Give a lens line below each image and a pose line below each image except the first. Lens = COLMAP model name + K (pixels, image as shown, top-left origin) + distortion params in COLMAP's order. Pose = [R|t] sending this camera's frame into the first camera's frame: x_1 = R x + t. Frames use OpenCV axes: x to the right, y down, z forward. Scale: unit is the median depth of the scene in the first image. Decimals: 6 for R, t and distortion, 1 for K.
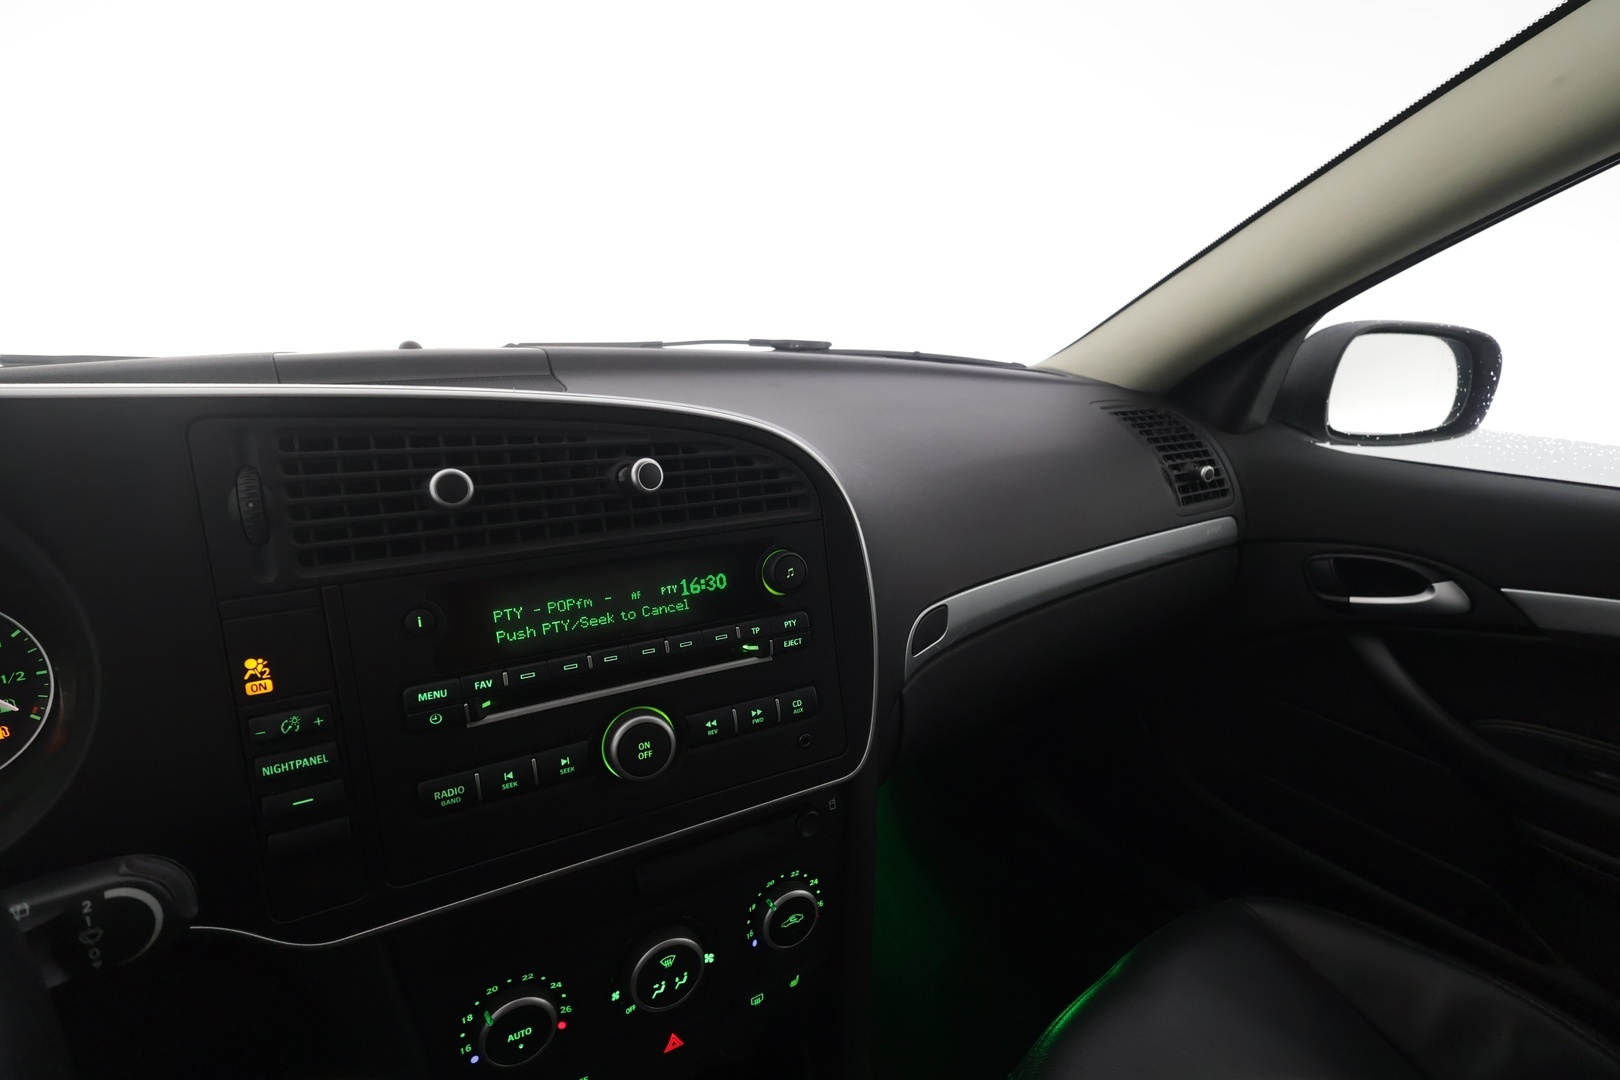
lens RADIAL K [[745.2, 0, 806.0], [0, 745.2, 541.9], [0, 0, 1]] dist [0.000894, -0.000055]
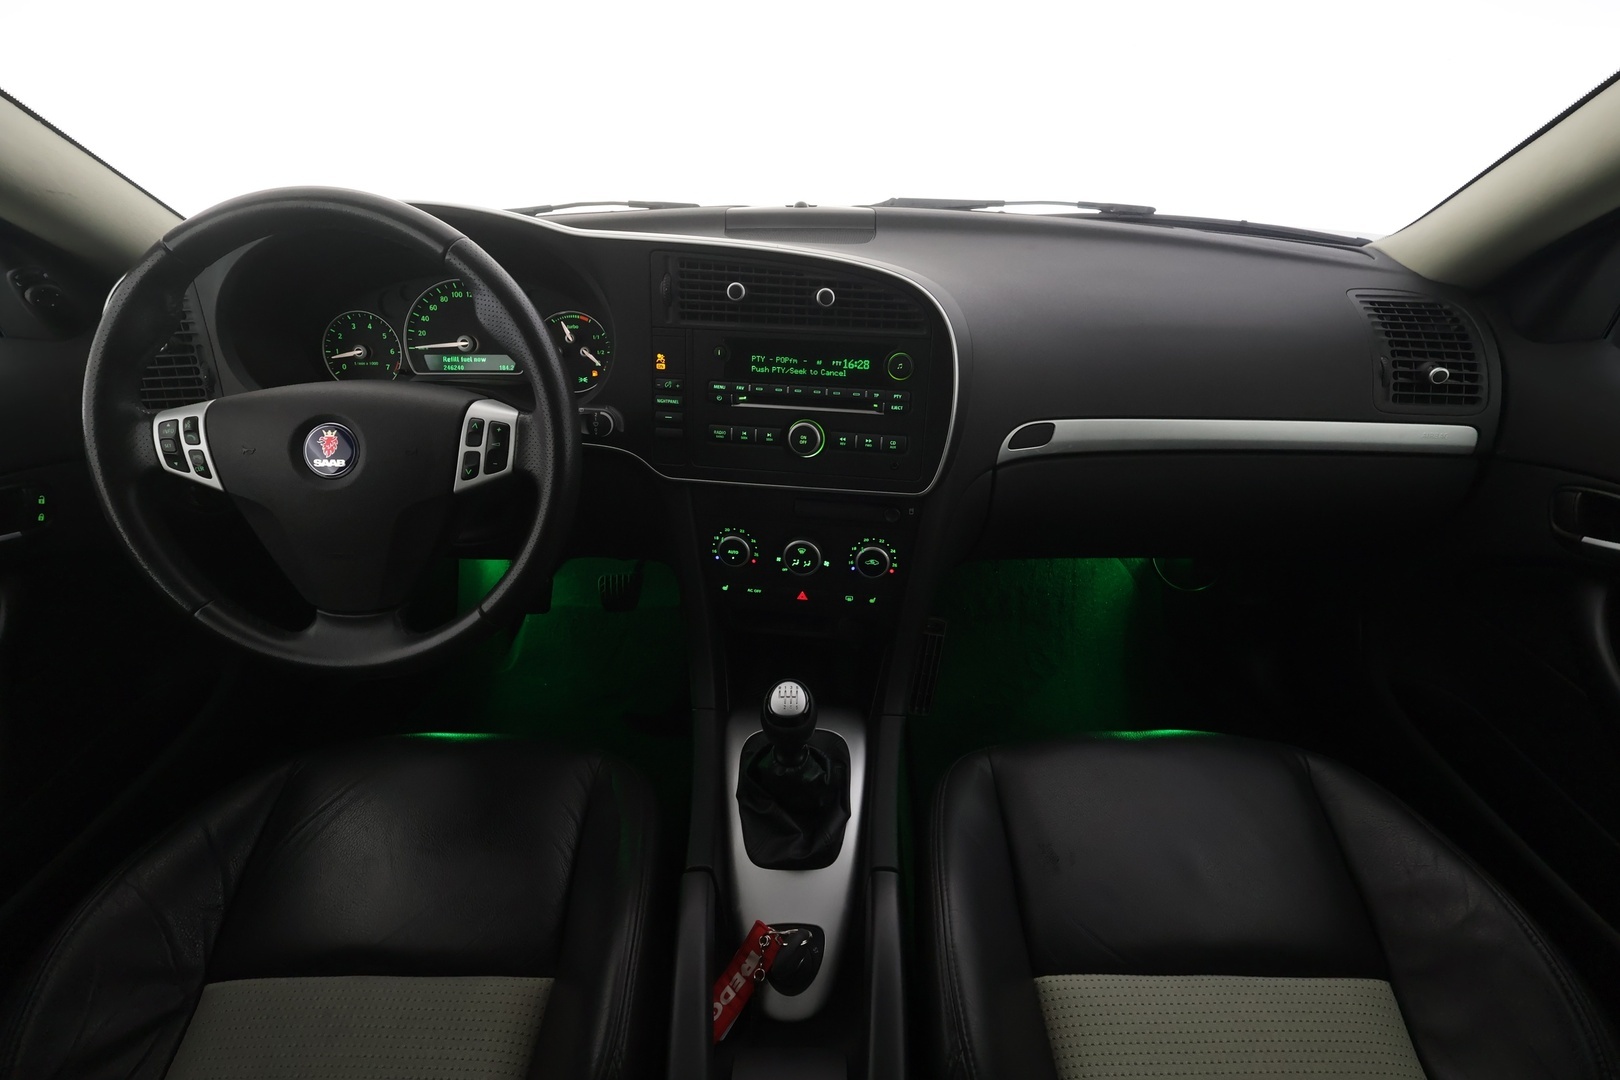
lens RADIAL K [[745.2, 0, 805.3], [0, 745.2, 542.0], [0, 0, 1]] dist [0.000894, -0.000055]
pose [[0.798798, 0.288400, -0.527965, 0.860790], [-0.175411, 0.951123, 0.254157, 0.028730], [0.575458, -0.110409, 0.810344, -0.606674]]
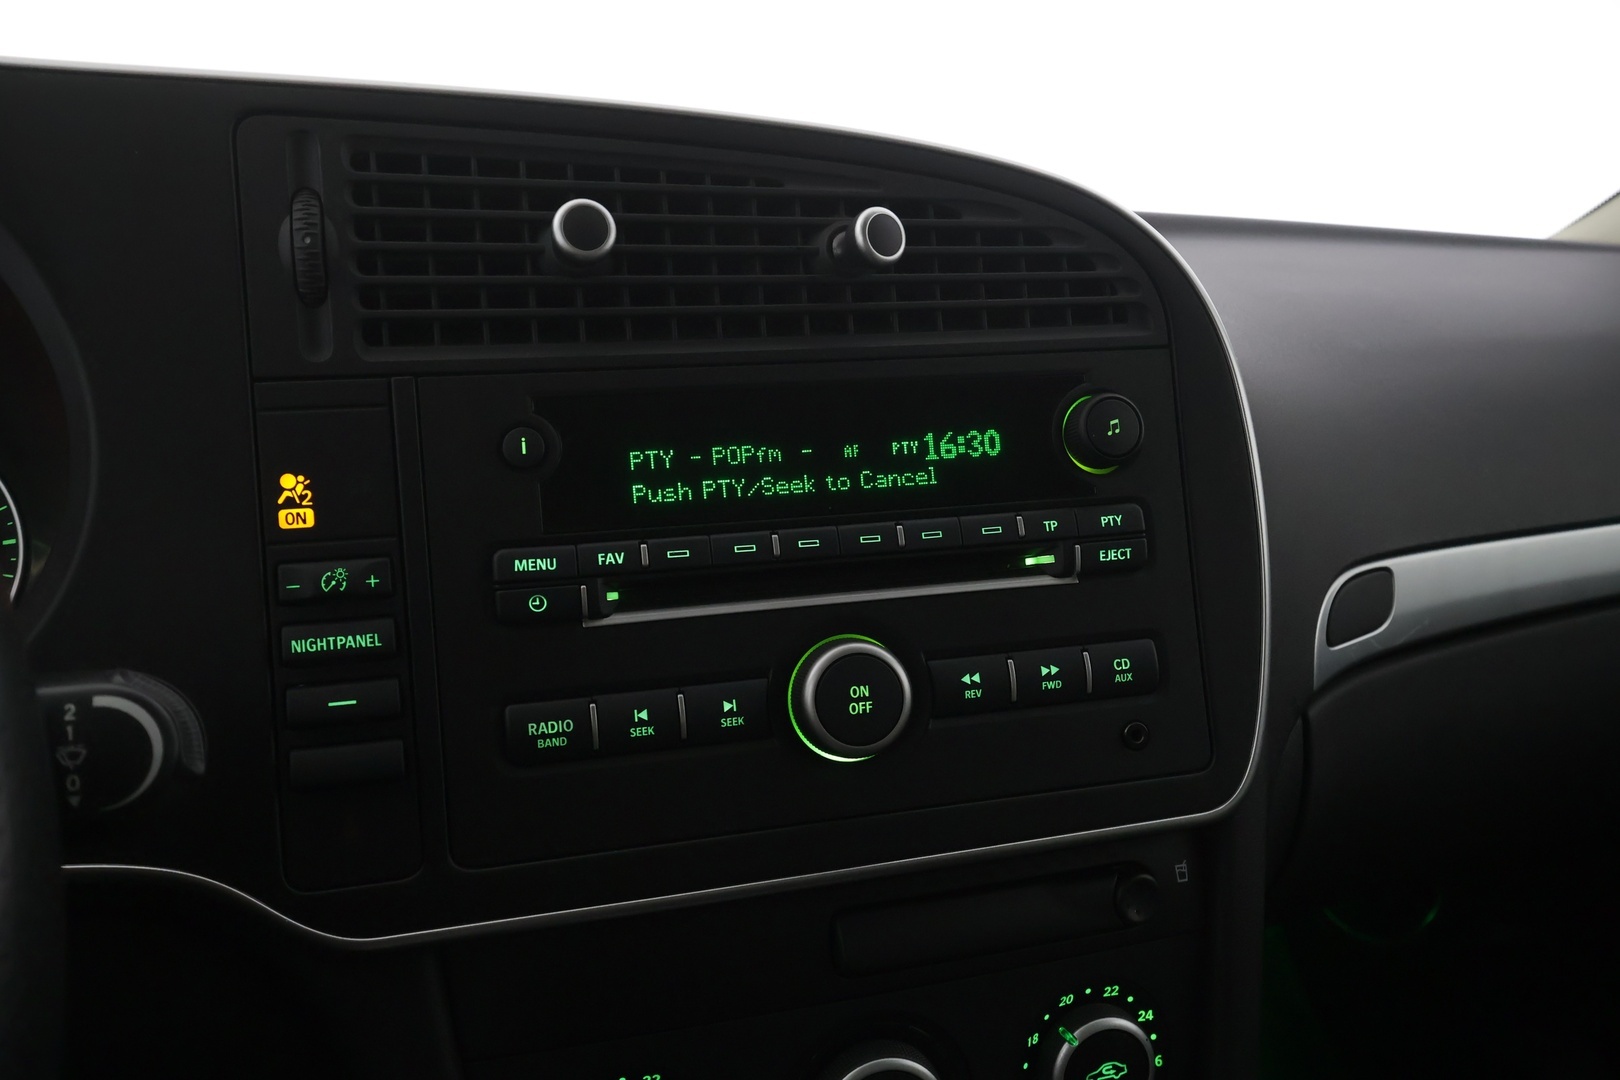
lens RADIAL K [[1263.9, 0, 802.3], [0, 1263.9, 545.9], [0, 0, 1]] dist [-0.004809, 0.007729]
pose [[0.976484, 0.013159, -0.215186, -0.045433], [-0.035274, 0.994436, -0.099259, 0.241053], [0.212683, 0.104515, 0.971516, 0.013297]]
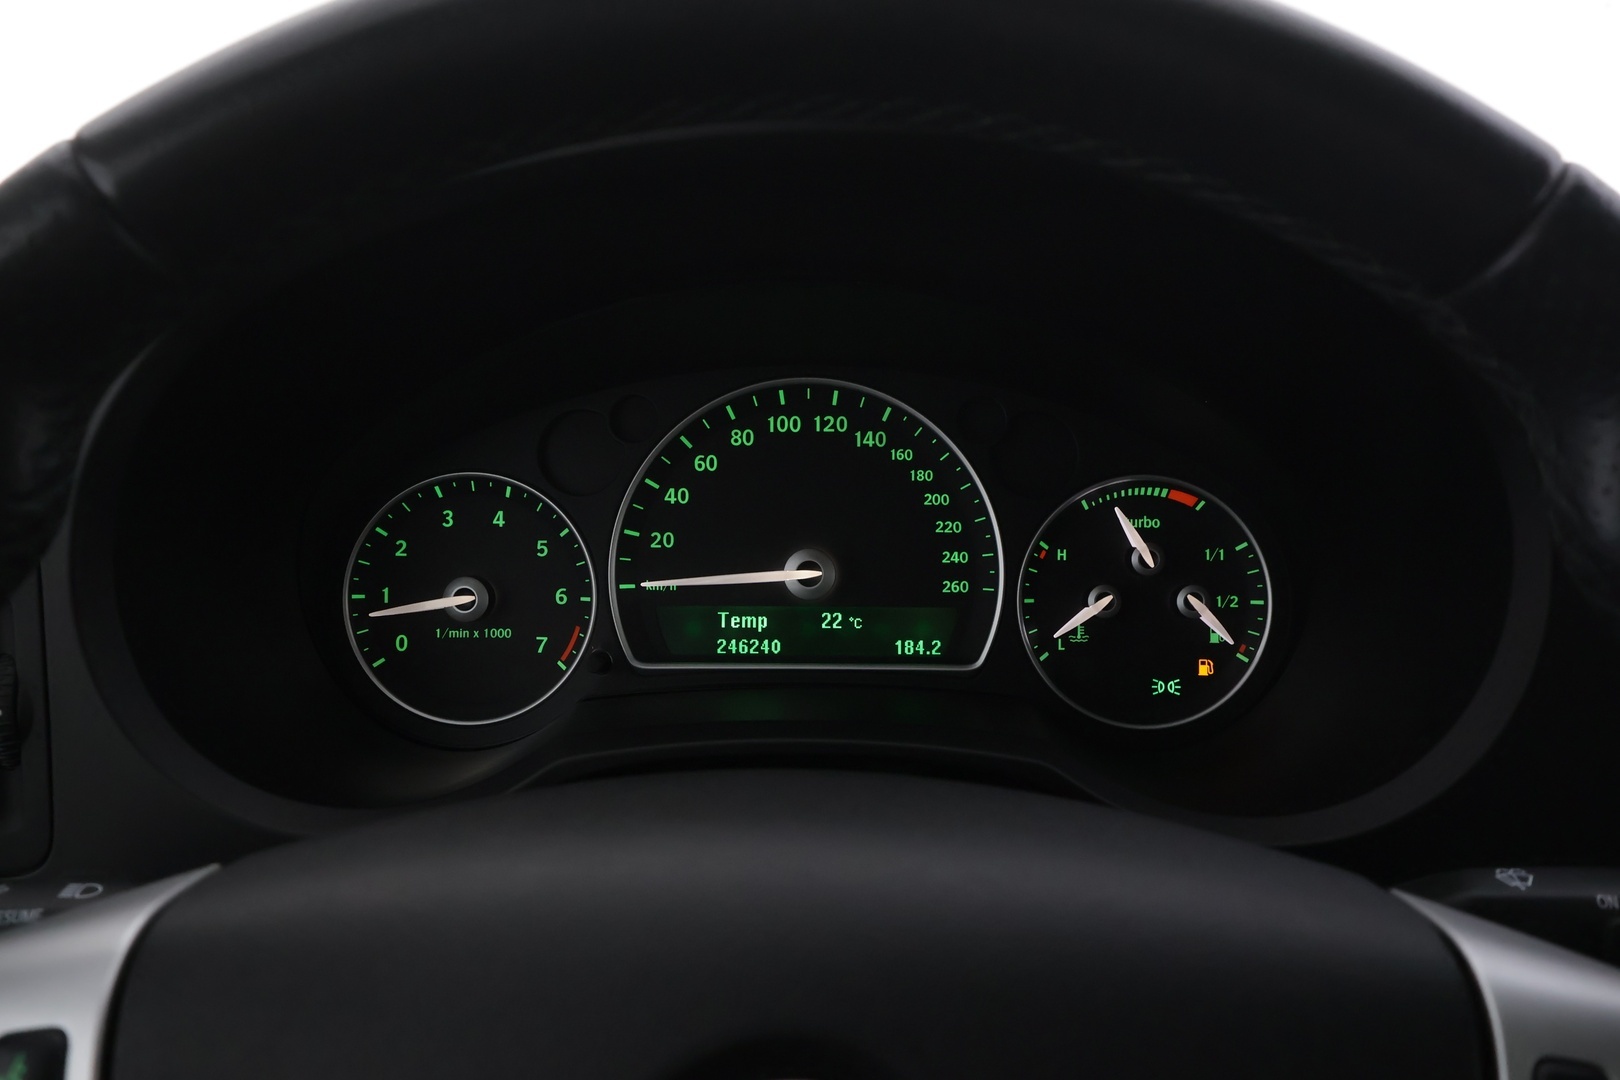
lens RADIAL K [[1263.9, 0, 797.7], [0, 1263.9, 536.3], [0, 0, 1]] dist [-0.004809, 0.007729]
pose [[0.798850, 0.158906, -0.580162, -0.591278], [-0.178838, 0.983606, 0.023158, 0.145933], [0.574331, 0.085255, 0.814172, -0.296710]]
